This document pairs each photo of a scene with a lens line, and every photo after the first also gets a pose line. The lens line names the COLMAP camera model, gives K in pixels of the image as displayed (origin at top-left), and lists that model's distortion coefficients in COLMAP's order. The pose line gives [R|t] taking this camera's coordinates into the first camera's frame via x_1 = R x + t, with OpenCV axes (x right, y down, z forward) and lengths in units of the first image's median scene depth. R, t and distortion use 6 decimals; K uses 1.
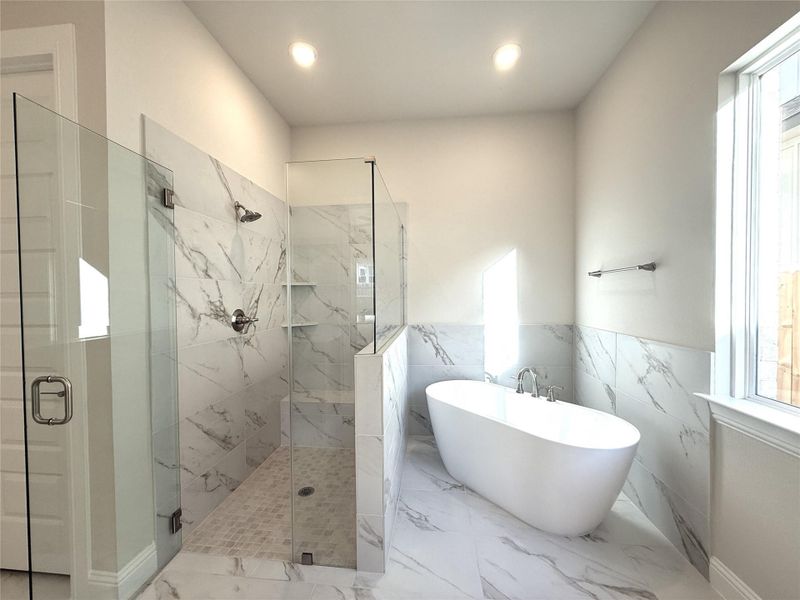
lens RADIAL K [[318.8, 0, 401.3], [0, 318.8, 301.2], [0, 0, 1]] dist [0.004276, 0.000314]
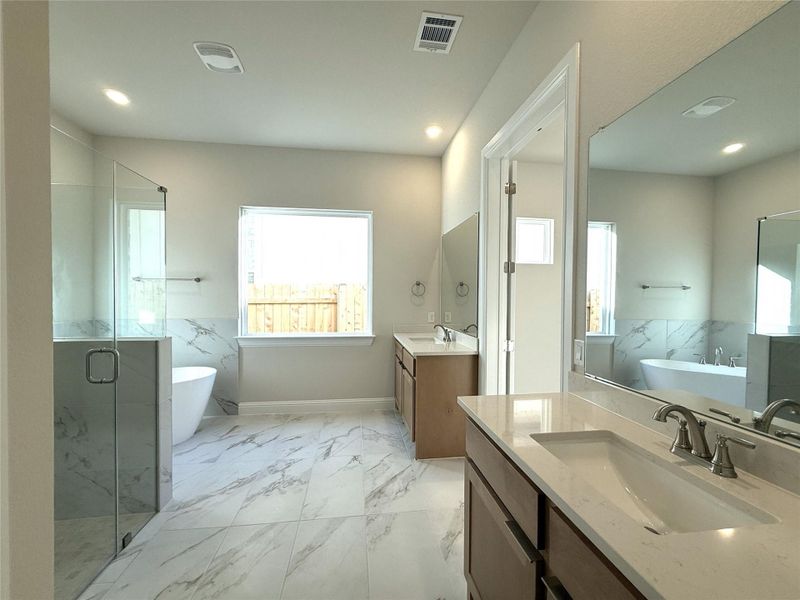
lens RADIAL K [[318.8, 0, 399.0], [0, 318.8, 301.3], [0, 0, 1]] dist [0.004276, 0.000314]
pose [[-0.241931, -0.008480, 0.970256, -1.338675], [0.012555, 0.999851, 0.011869, 0.009847], [-0.970212, 0.015053, -0.241789, 0.321907]]
